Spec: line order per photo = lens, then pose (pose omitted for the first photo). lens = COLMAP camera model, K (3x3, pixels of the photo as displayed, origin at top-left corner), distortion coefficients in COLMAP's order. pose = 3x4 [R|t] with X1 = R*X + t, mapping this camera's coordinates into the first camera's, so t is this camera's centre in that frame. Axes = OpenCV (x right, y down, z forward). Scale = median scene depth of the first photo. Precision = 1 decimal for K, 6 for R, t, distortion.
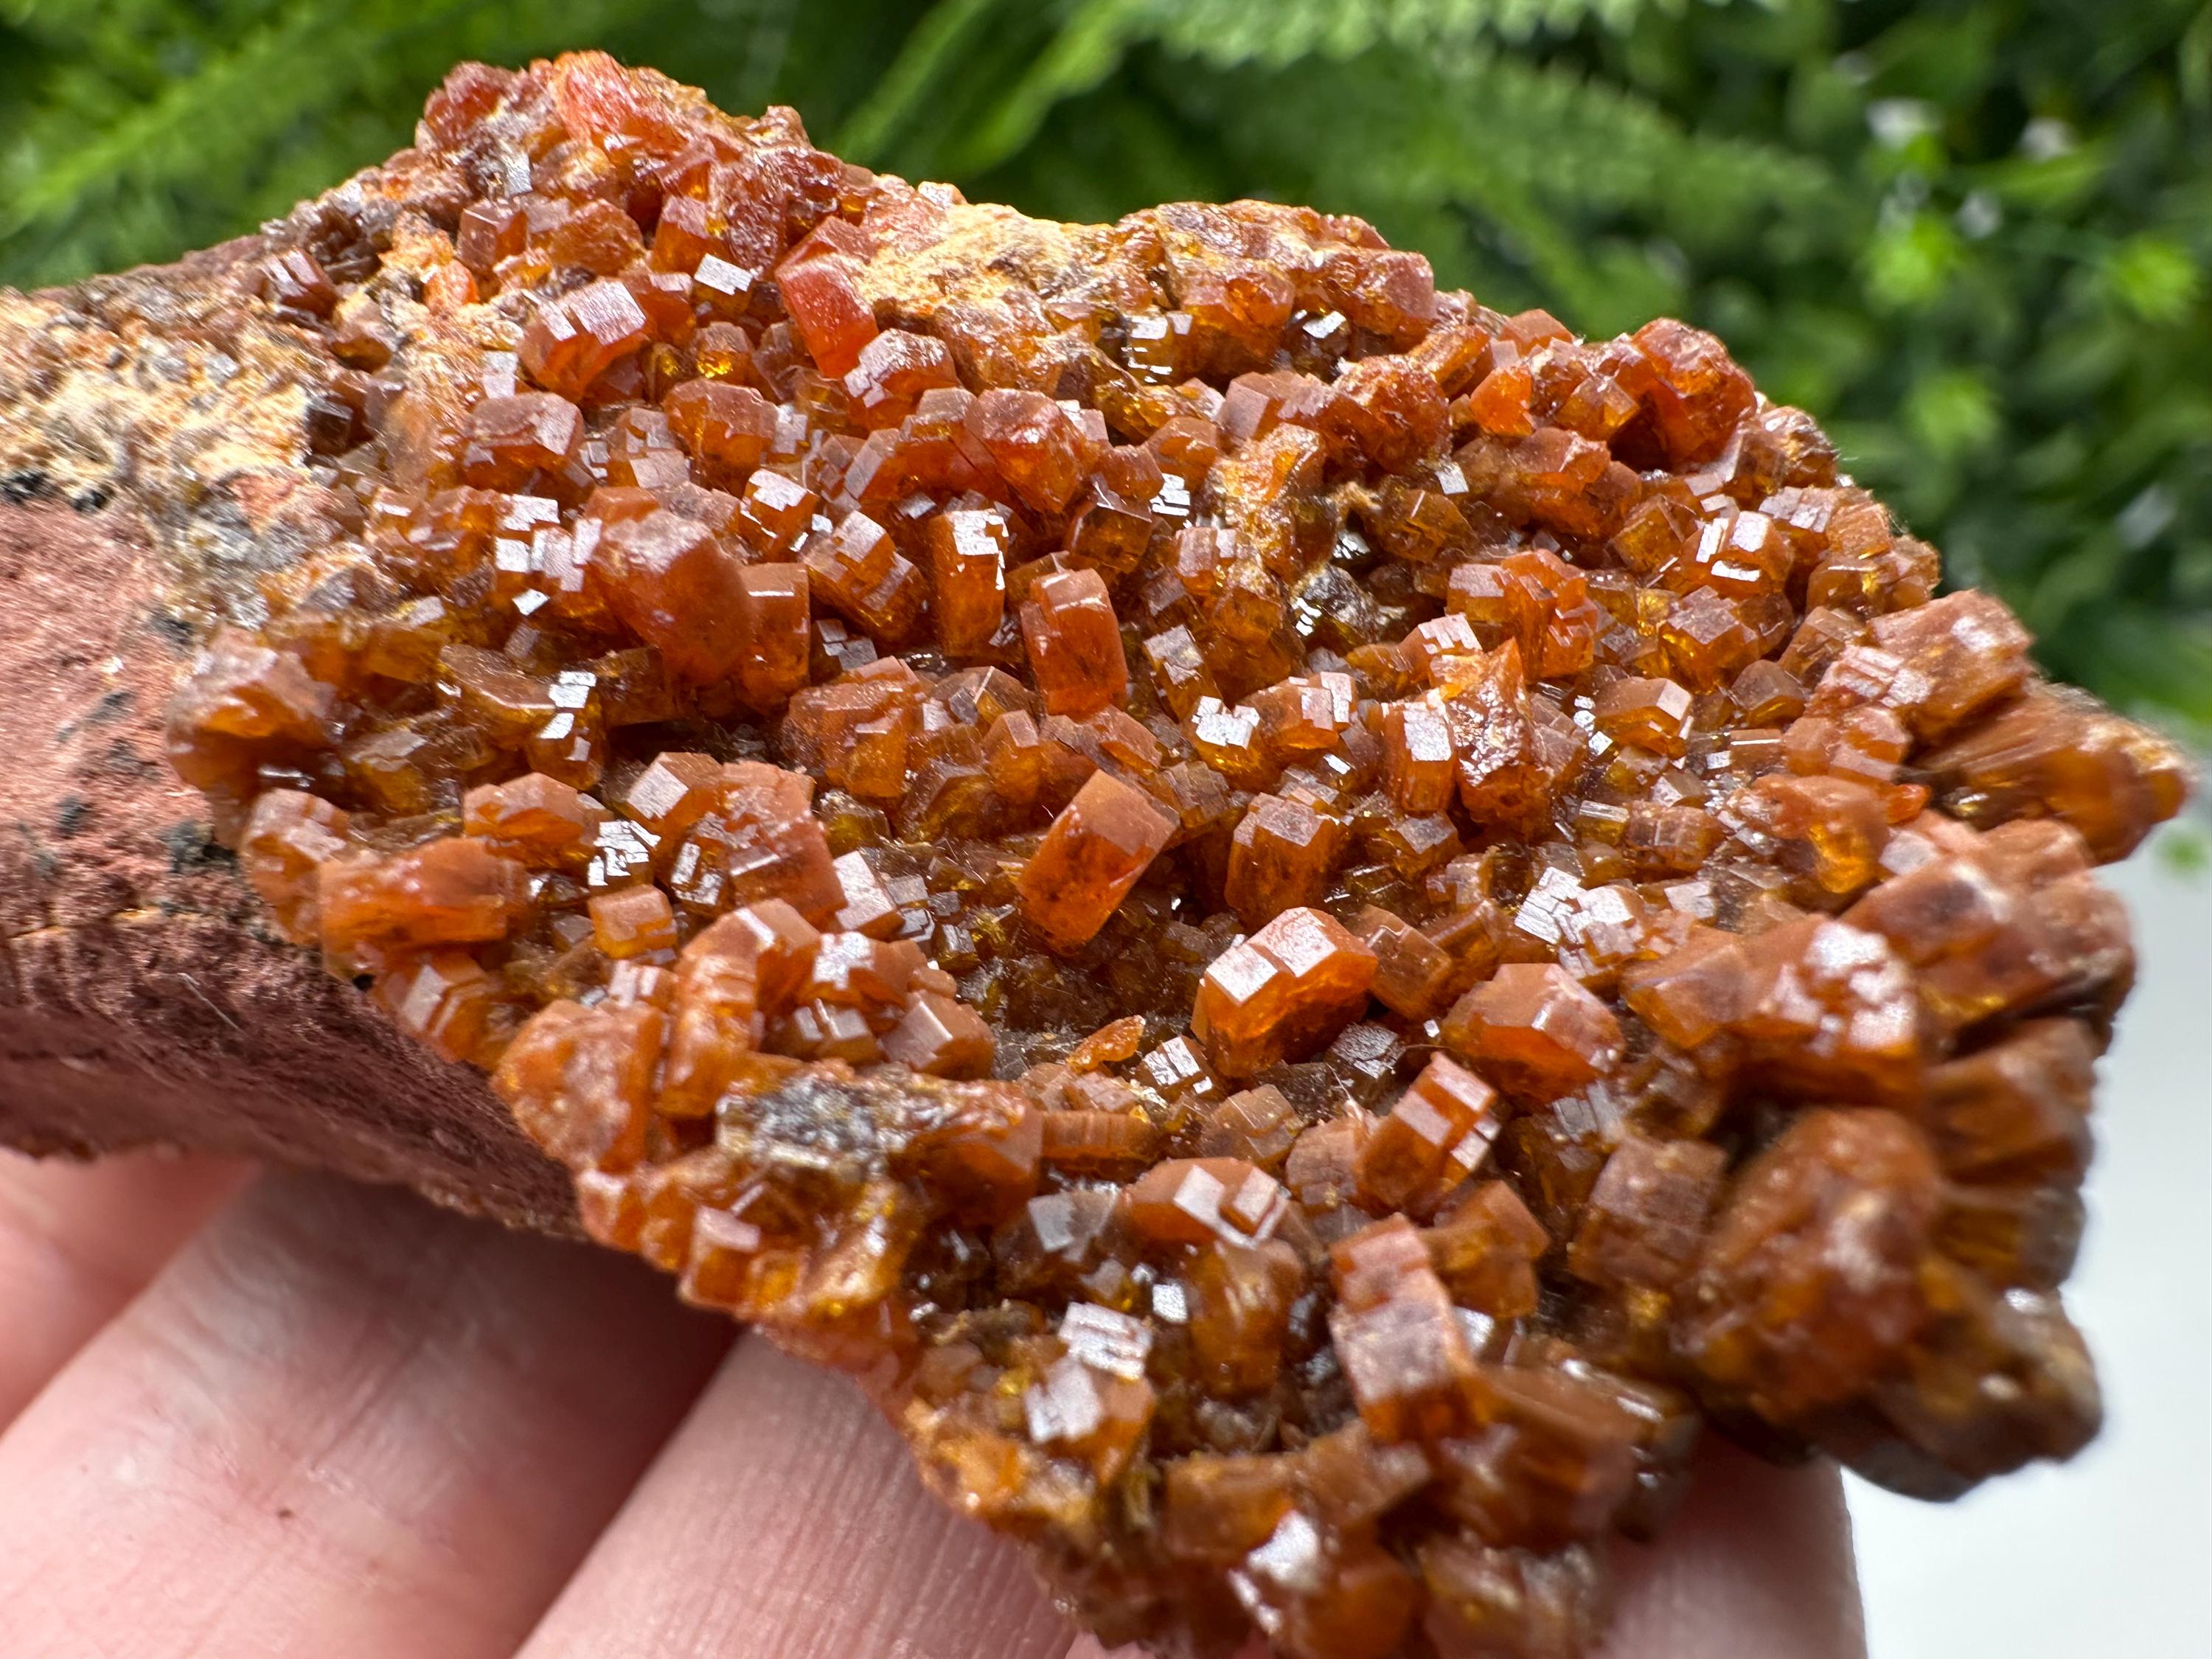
lens RADIAL K [[1638.1, 0, 1054.6], [0, 1638.1, 951.5], [0, 0, 1]] dist [-0.025975, -0.001326]
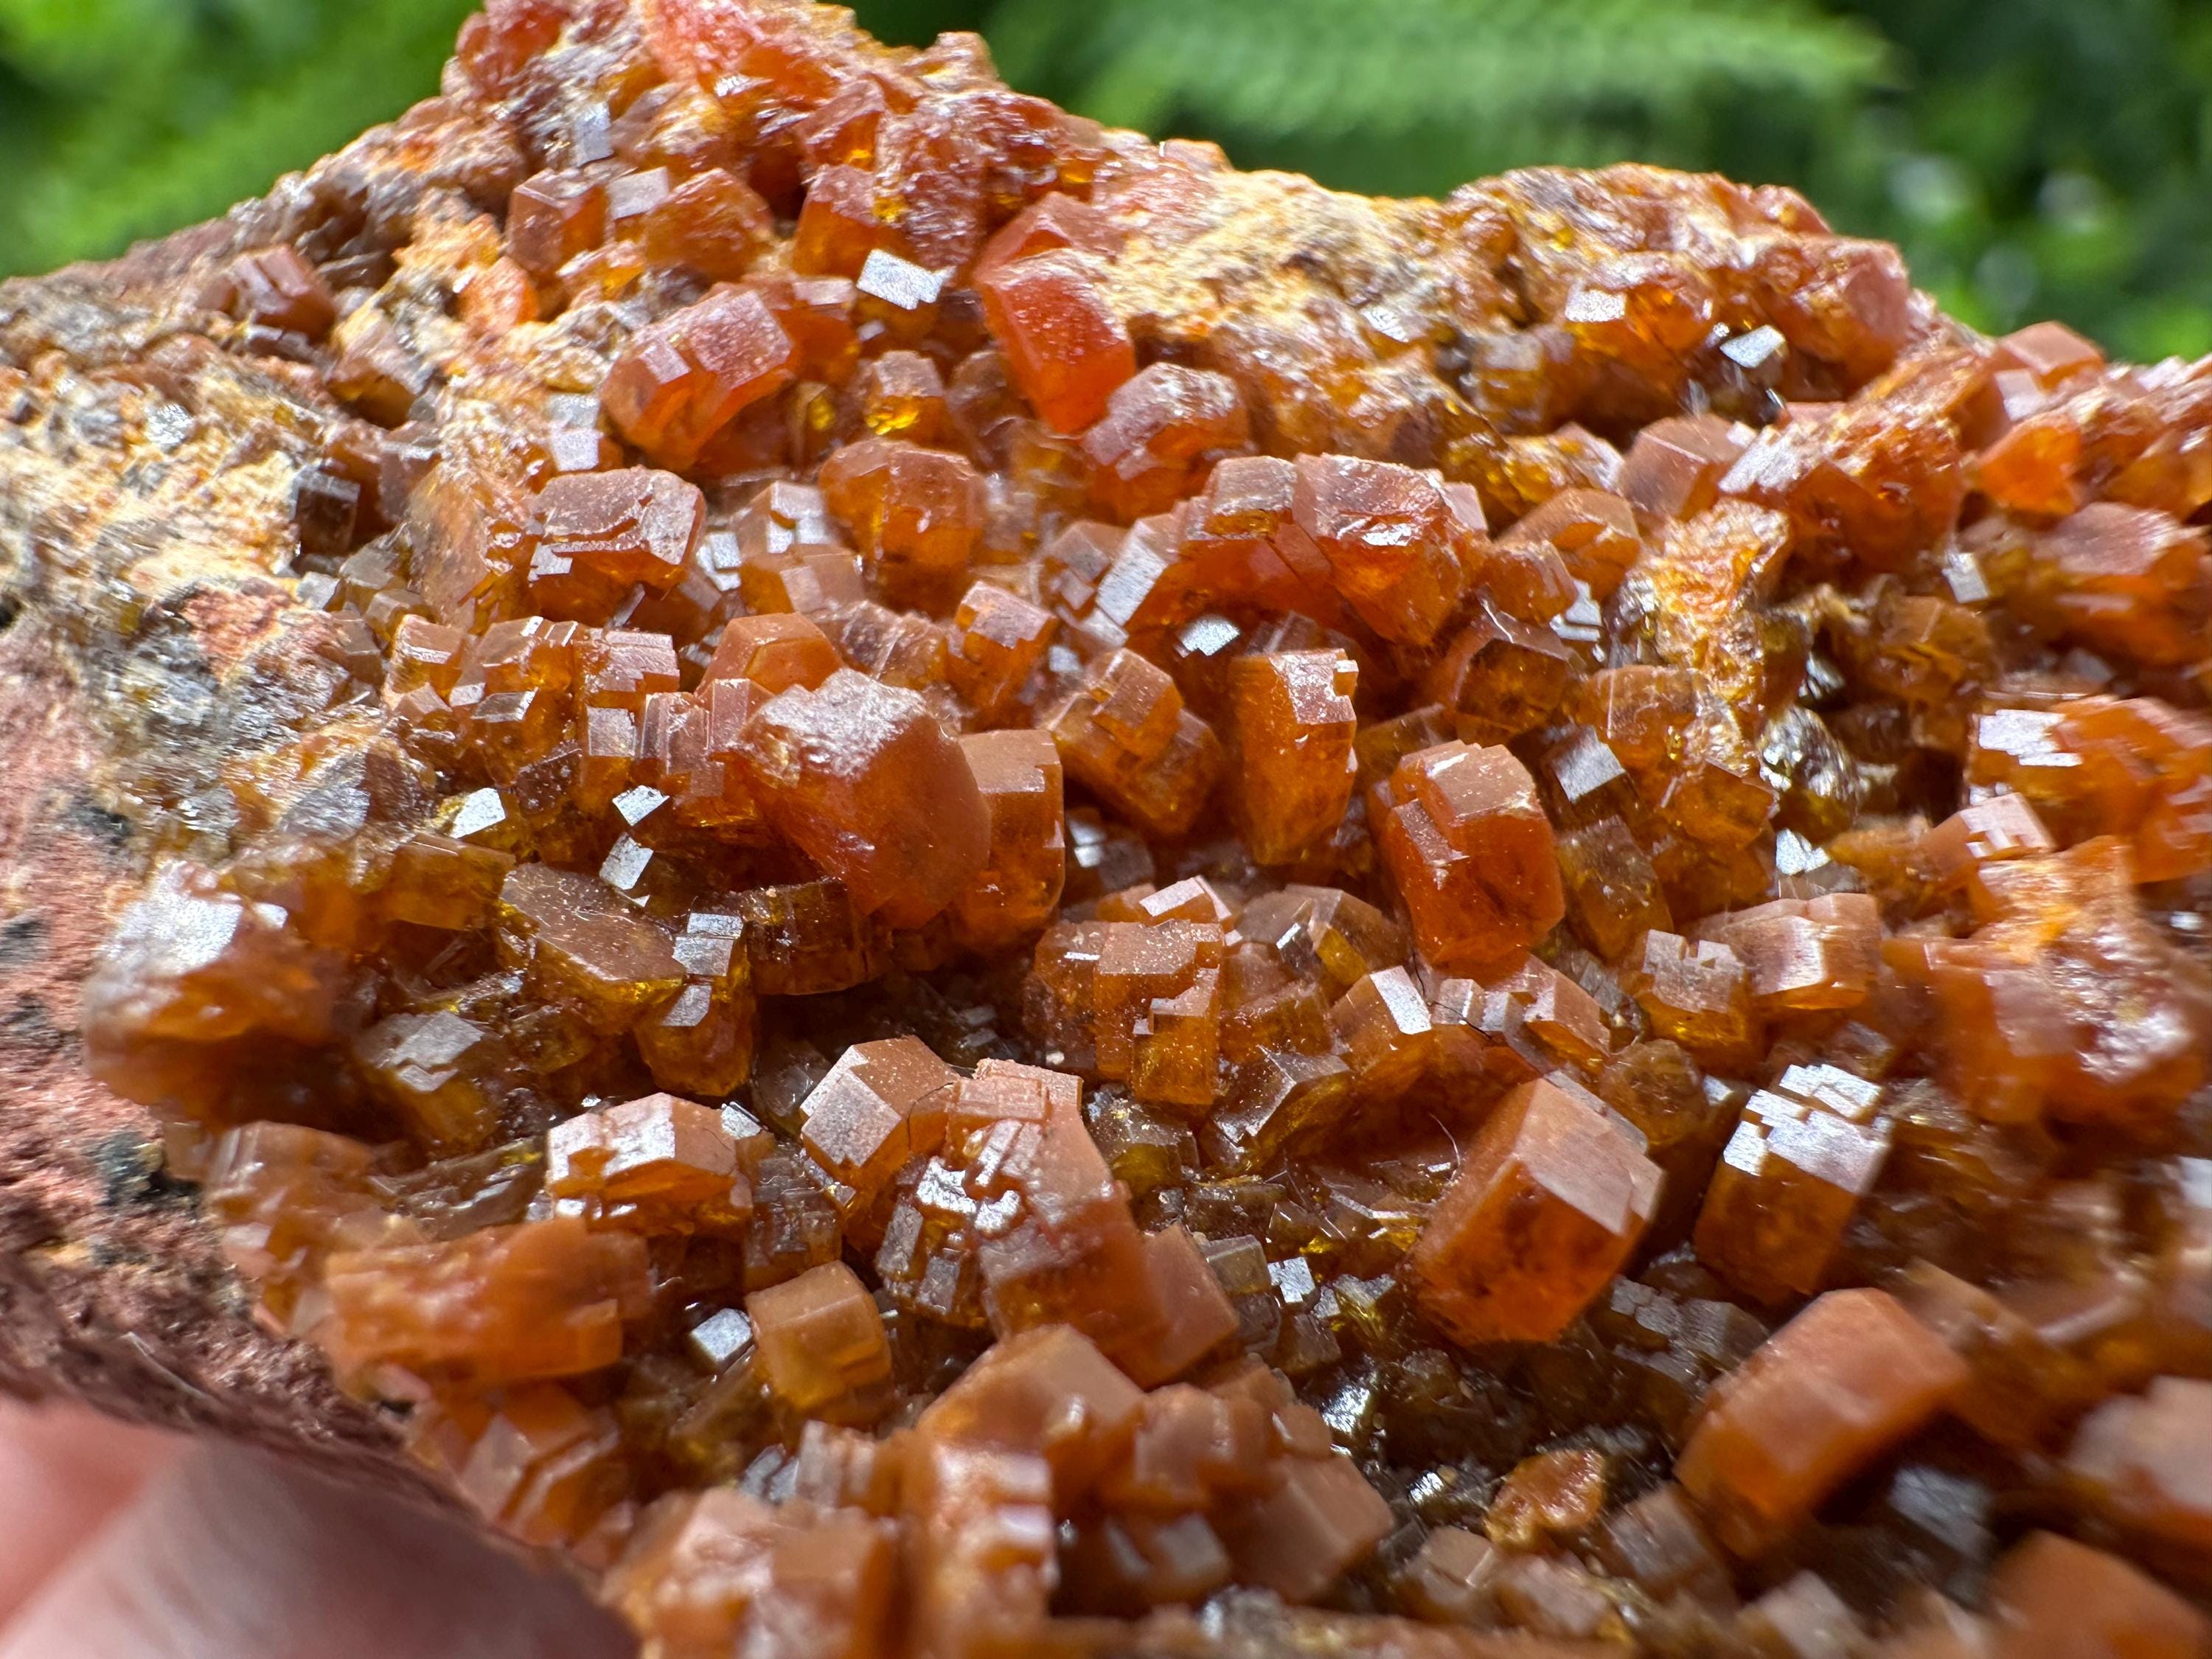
lens RADIAL K [[1661.6, 0, 1049.4], [0, 1661.6, 954.0], [0, 0, 1]] dist [-0.044280, 0.003757]
pose [[0.999938, -0.004145, -0.010342, -0.142214], [0.004432, 0.999603, 0.027837, -0.161123], [0.010222, -0.027881, 0.999559, 0.321074]]
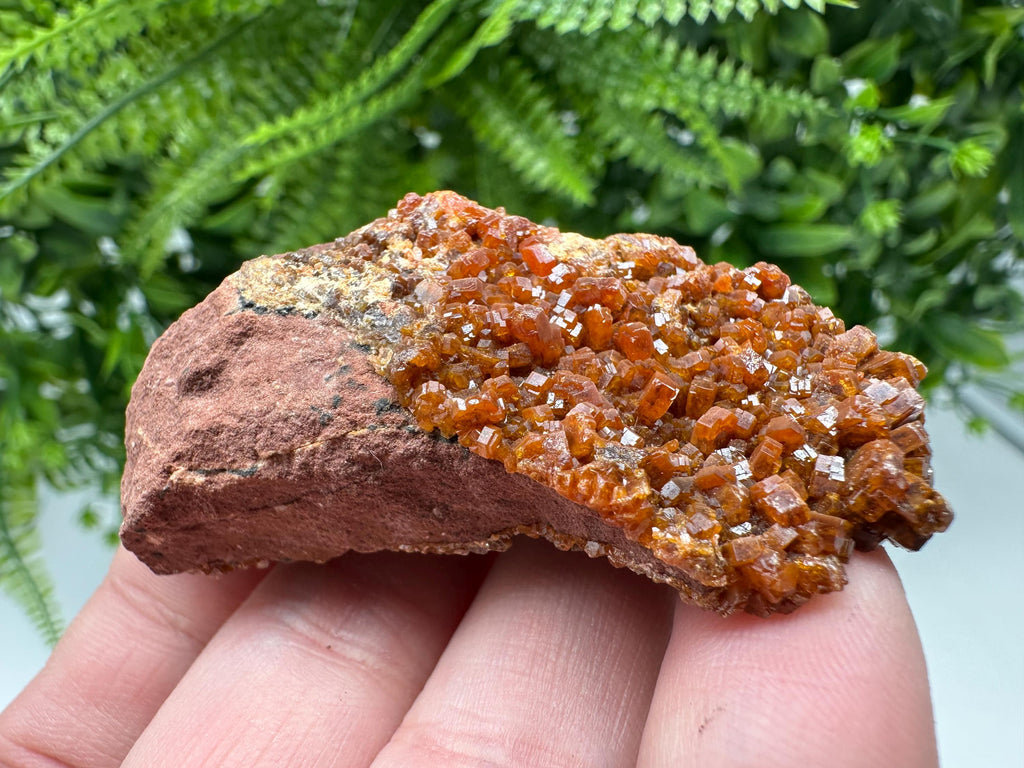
lens RADIAL K [[746.7, 0, 487.1], [0, 746.7, 443.8], [0, 0, 1]] dist [-0.009463, 0.000921]
pose [[0.981962, -0.045090, 0.183625, -0.573663], [0.085594, 0.971950, -0.219061, 0.328552], [-0.168597, 0.230827, 0.958277, -0.403683]]
